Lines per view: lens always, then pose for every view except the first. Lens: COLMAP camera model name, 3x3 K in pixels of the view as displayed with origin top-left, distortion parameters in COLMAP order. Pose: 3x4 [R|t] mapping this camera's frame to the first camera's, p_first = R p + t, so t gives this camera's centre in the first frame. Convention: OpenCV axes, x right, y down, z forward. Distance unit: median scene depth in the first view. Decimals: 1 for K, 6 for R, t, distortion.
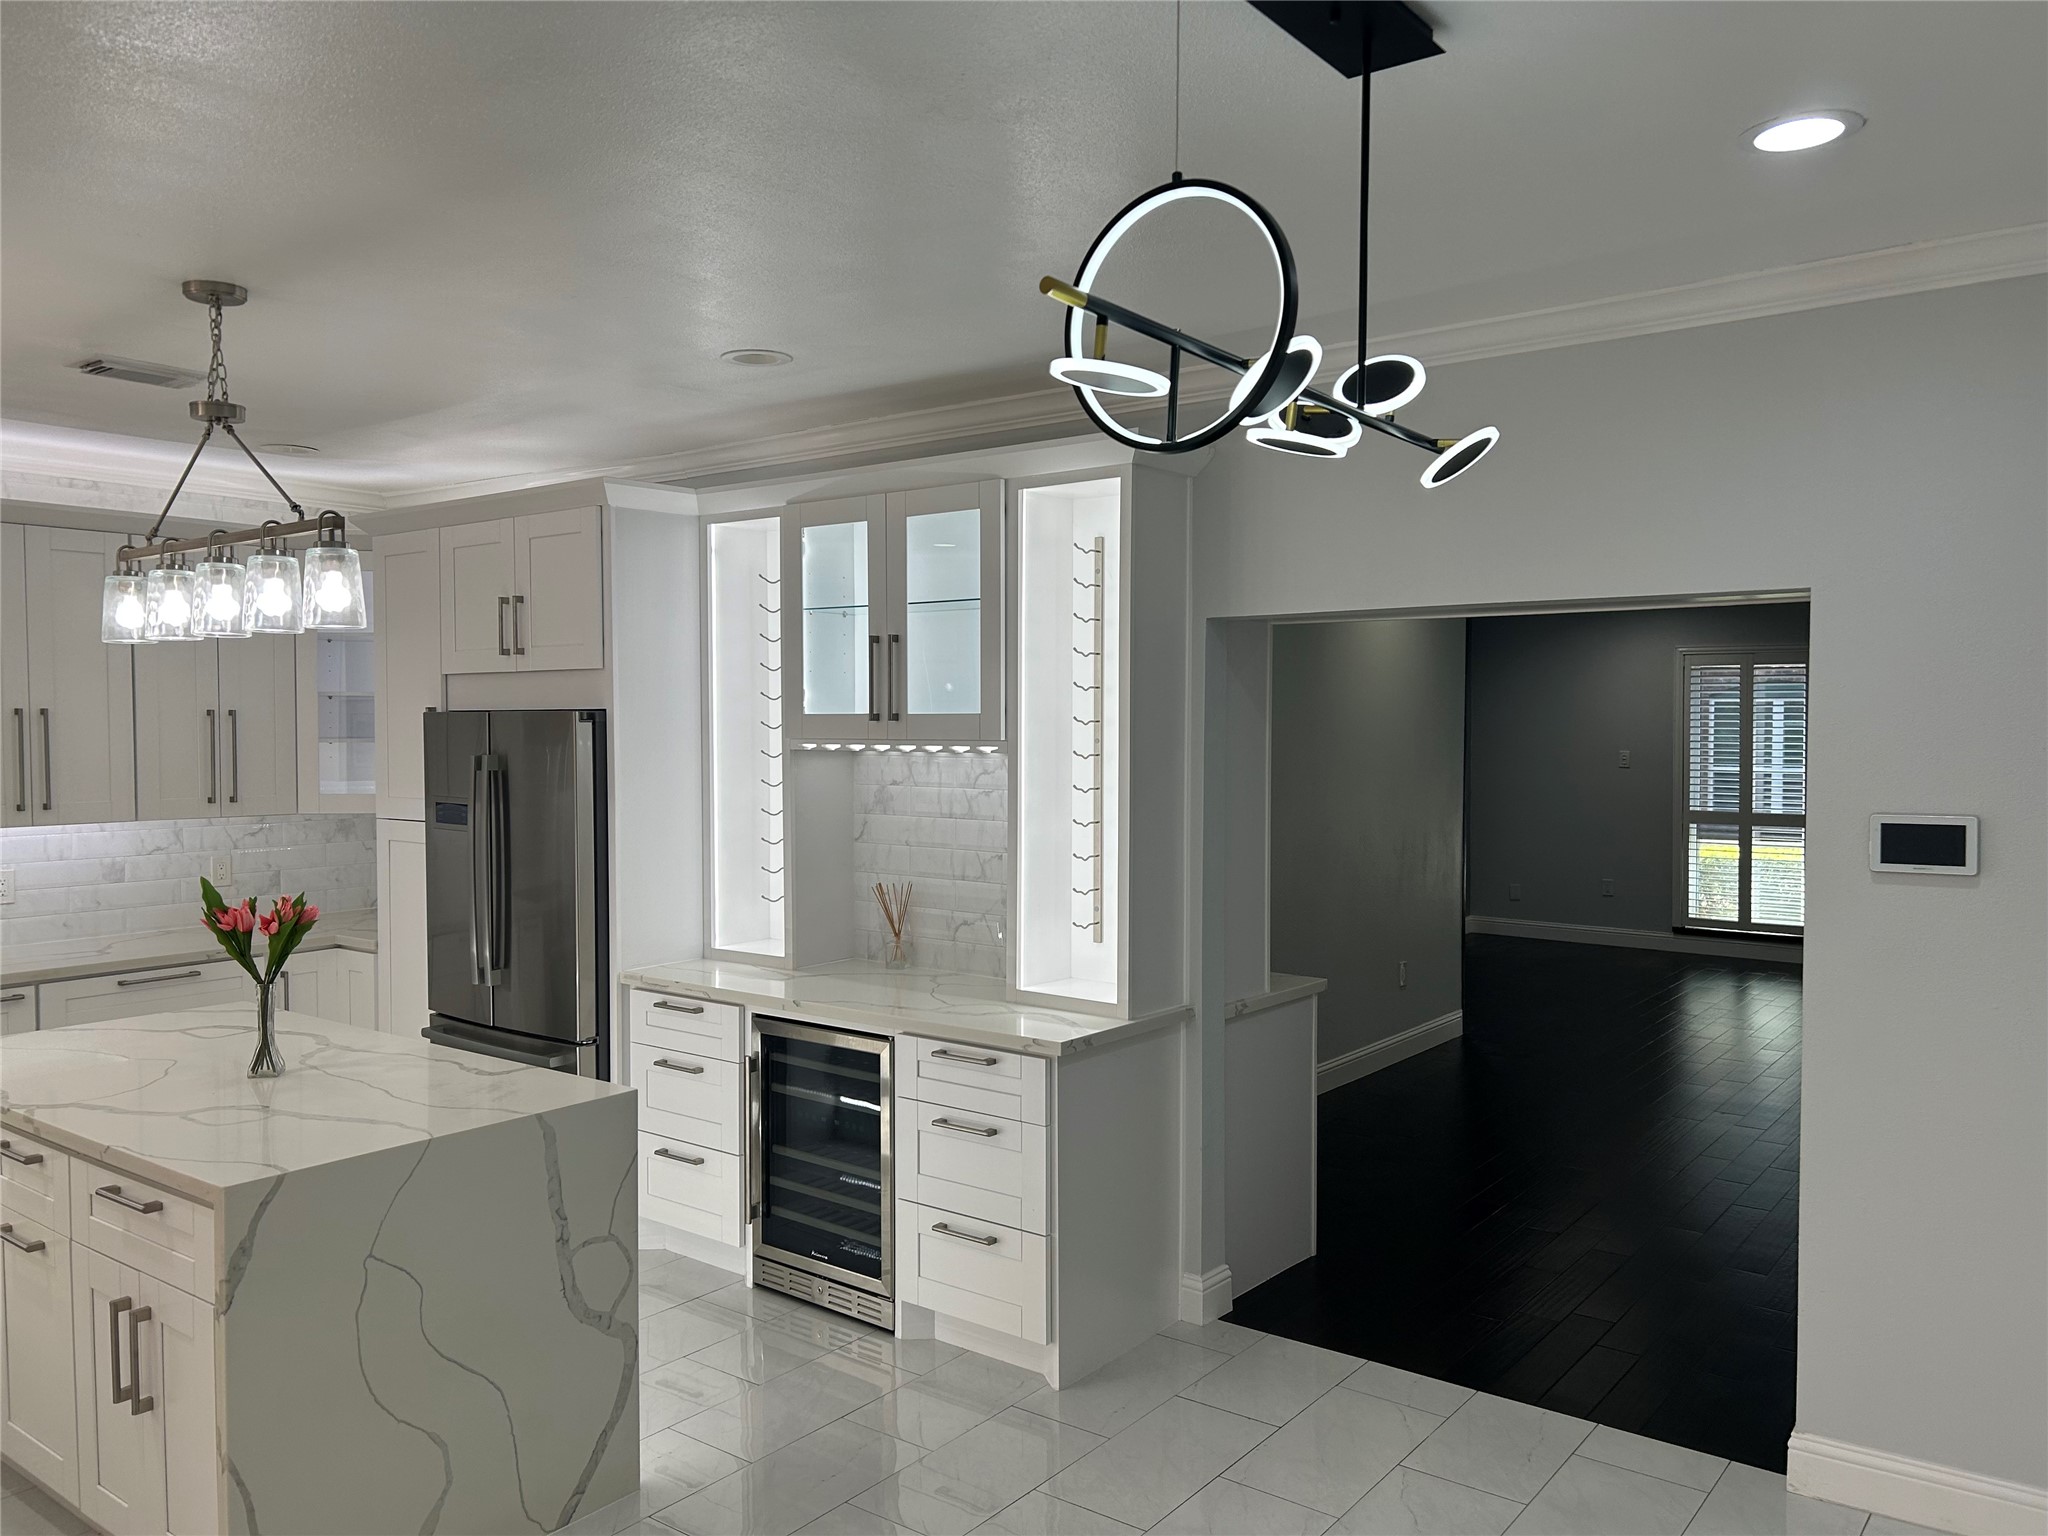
lens RADIAL K [[1542.1, 0, 1026.3], [0, 1542.1, 768.0], [0, 0, 1]] dist [0.015495, -0.025388]
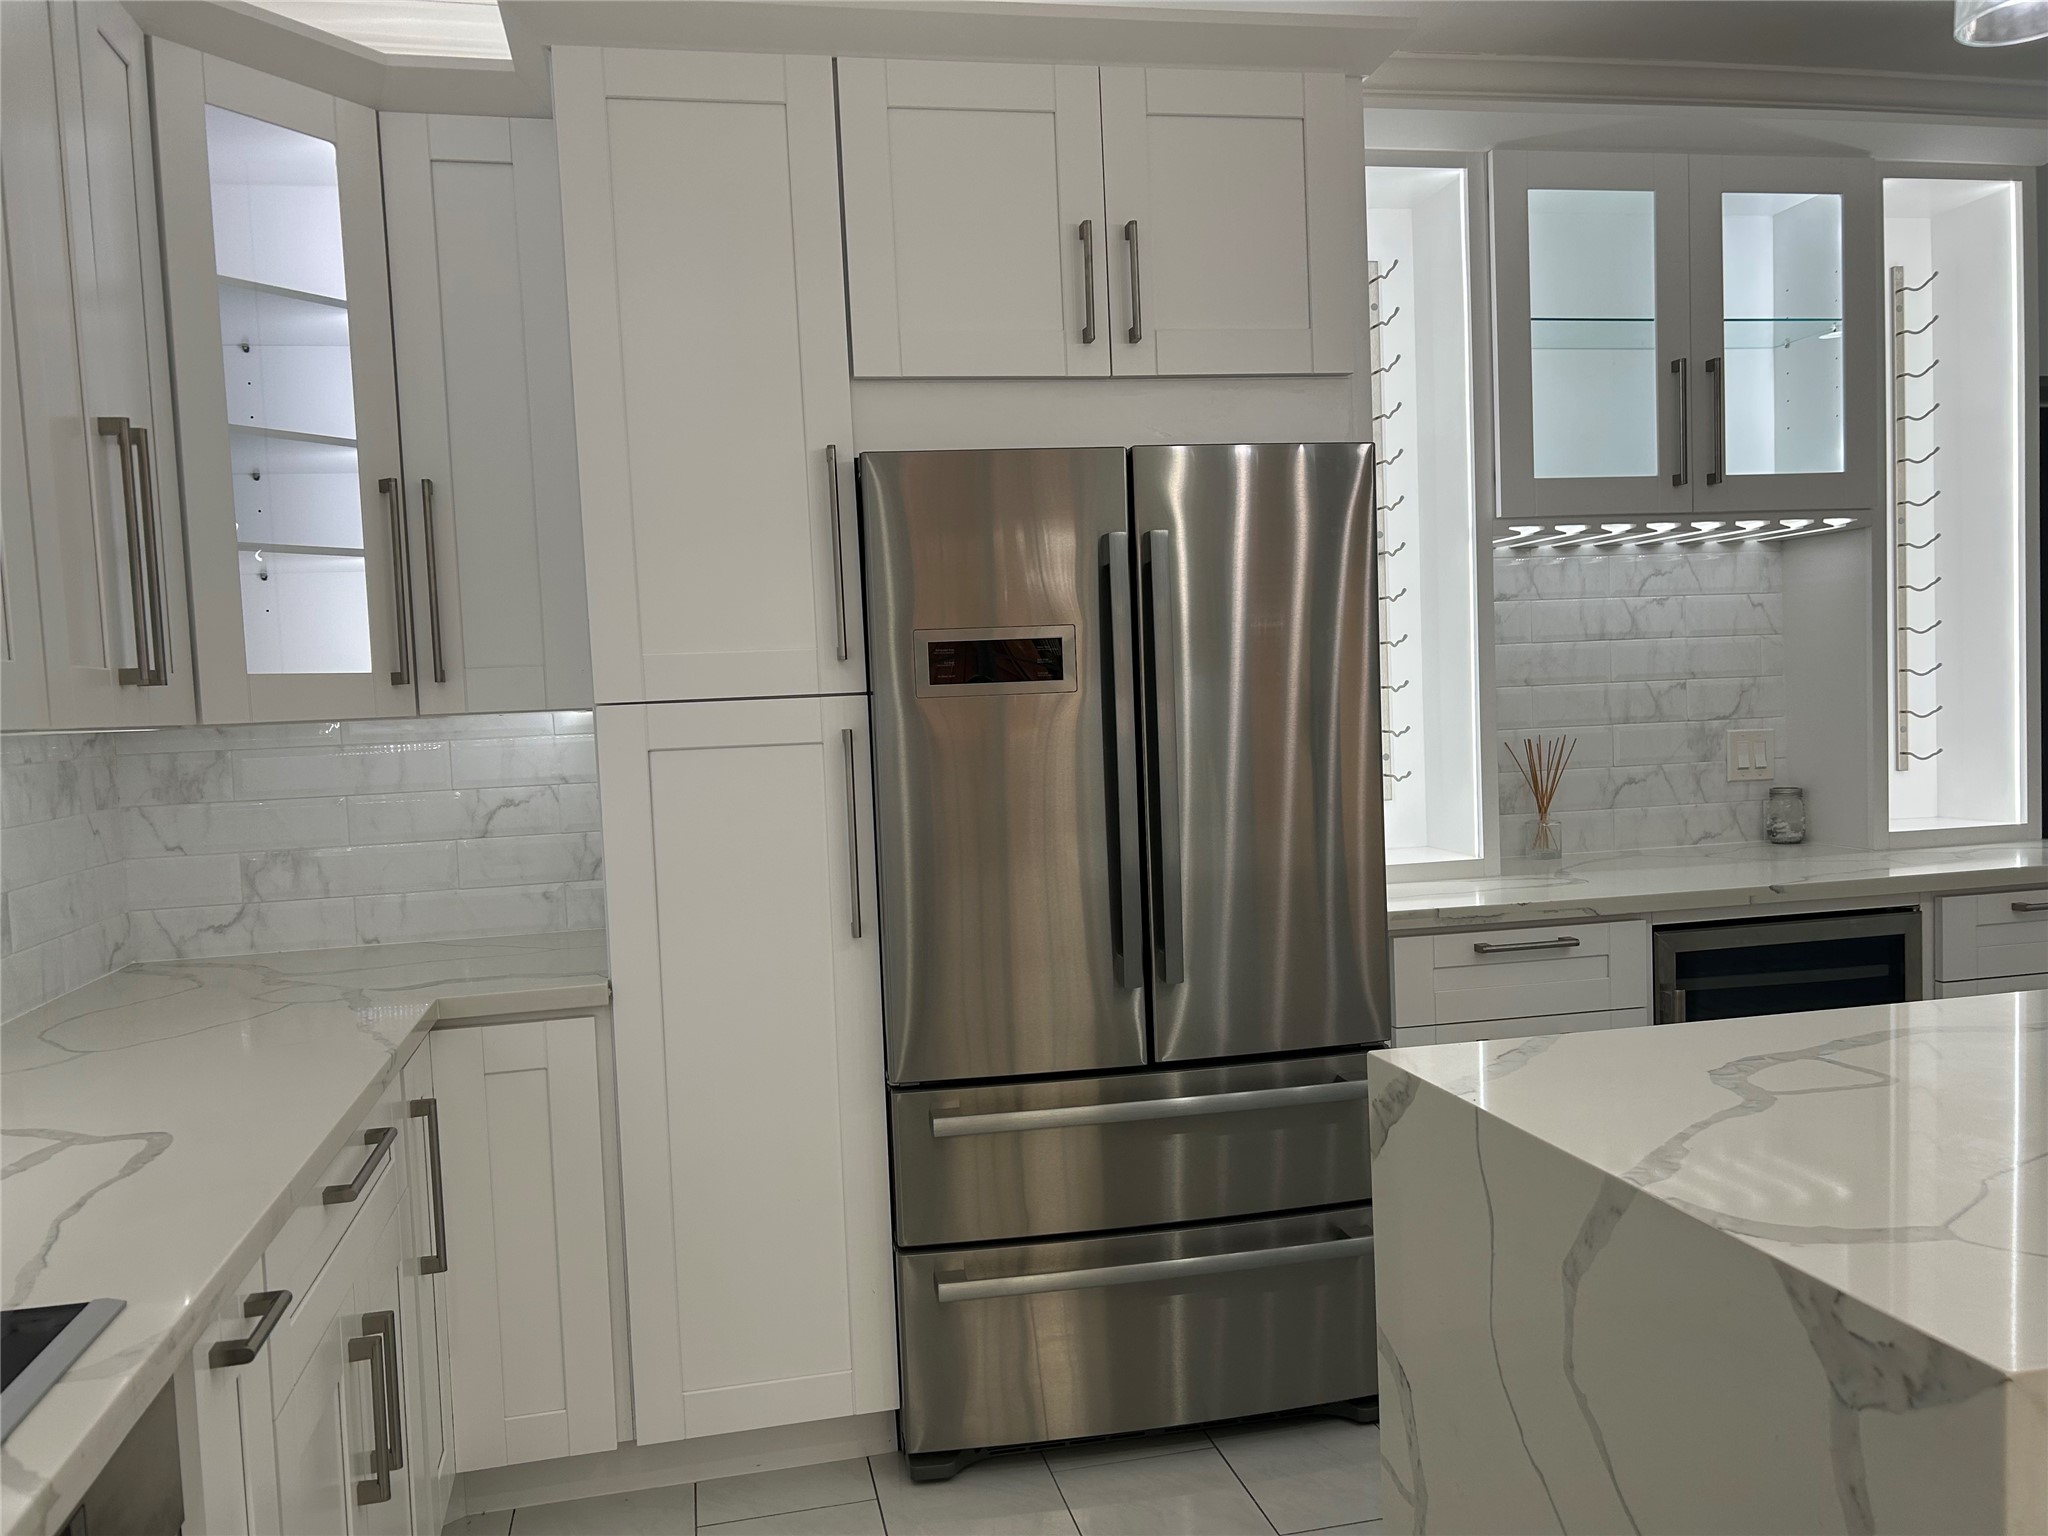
lens RADIAL K [[1542.1, 0, 1023.9], [0, 1542.1, 768.5], [0, 0, 1]] dist [0.015495, -0.025388]
pose [[0.677948, -0.067387, 0.732014, -0.739235], [0.064552, 0.997400, 0.032033, 0.050066], [-0.732270, 0.025536, 0.680536, 0.679253]]
